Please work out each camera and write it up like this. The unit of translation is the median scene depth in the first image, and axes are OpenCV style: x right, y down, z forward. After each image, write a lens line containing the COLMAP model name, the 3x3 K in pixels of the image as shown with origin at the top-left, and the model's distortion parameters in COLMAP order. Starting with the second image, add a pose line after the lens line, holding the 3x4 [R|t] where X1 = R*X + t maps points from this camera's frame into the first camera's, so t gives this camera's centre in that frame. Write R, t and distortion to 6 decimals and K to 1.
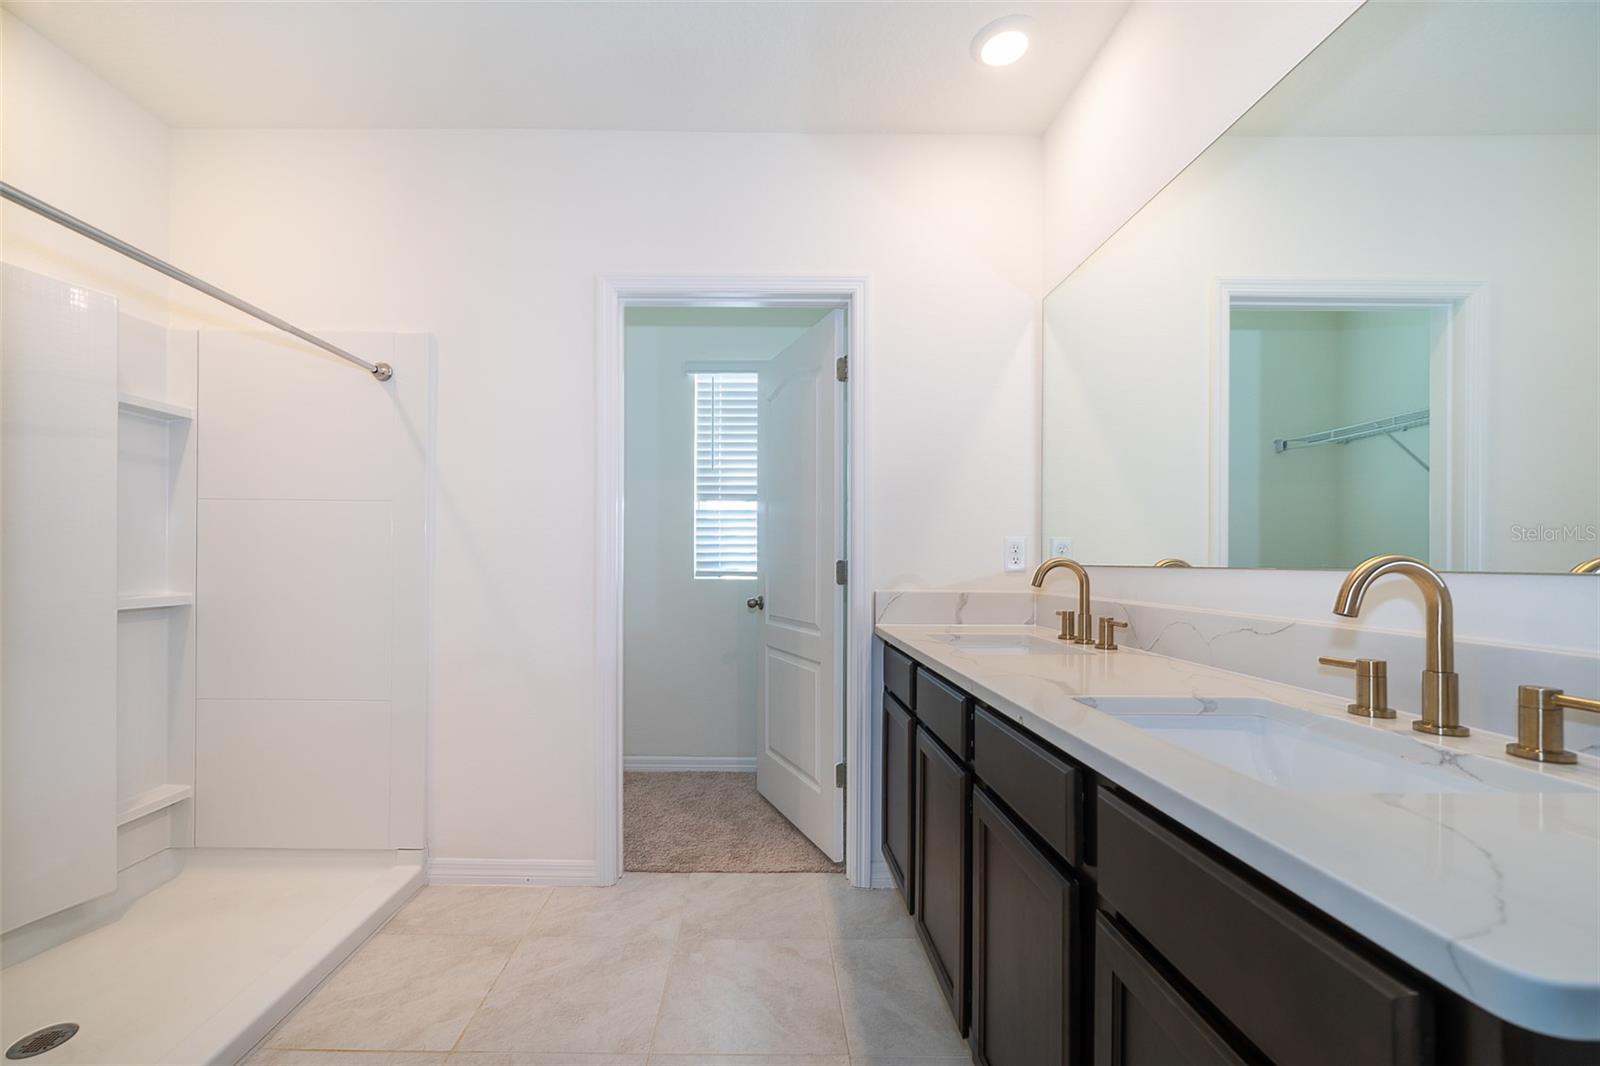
lens RADIAL K [[632.6, 0, 731.1], [0, 632.6, 554.7], [0, 0, 1]] dist [-0.002535, 0.000151]
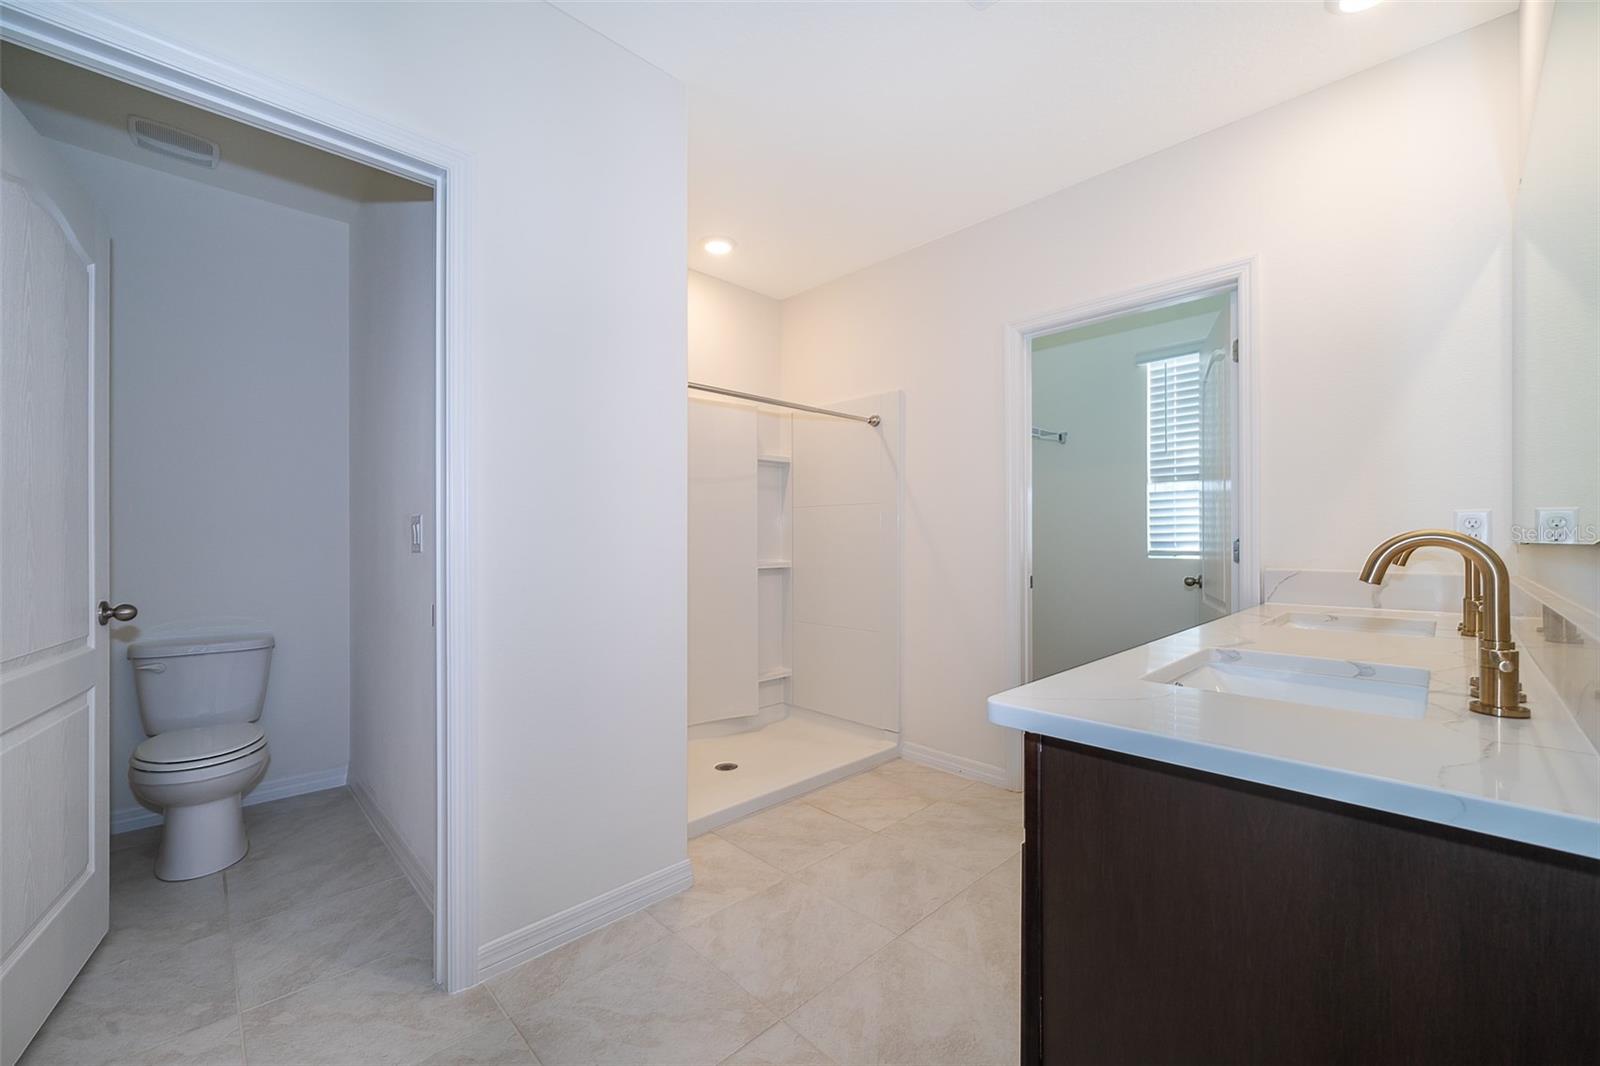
lens RADIAL K [[632.6, 0, 802.9], [0, 632.6, 529.8], [0, 0, 1]] dist [-0.002535, 0.000151]
pose [[0.703825, -0.019024, -0.710118, 0.401356], [0.011414, 0.999815, -0.015471, 0.001613], [0.710282, 0.002783, 0.703912, -0.209451]]
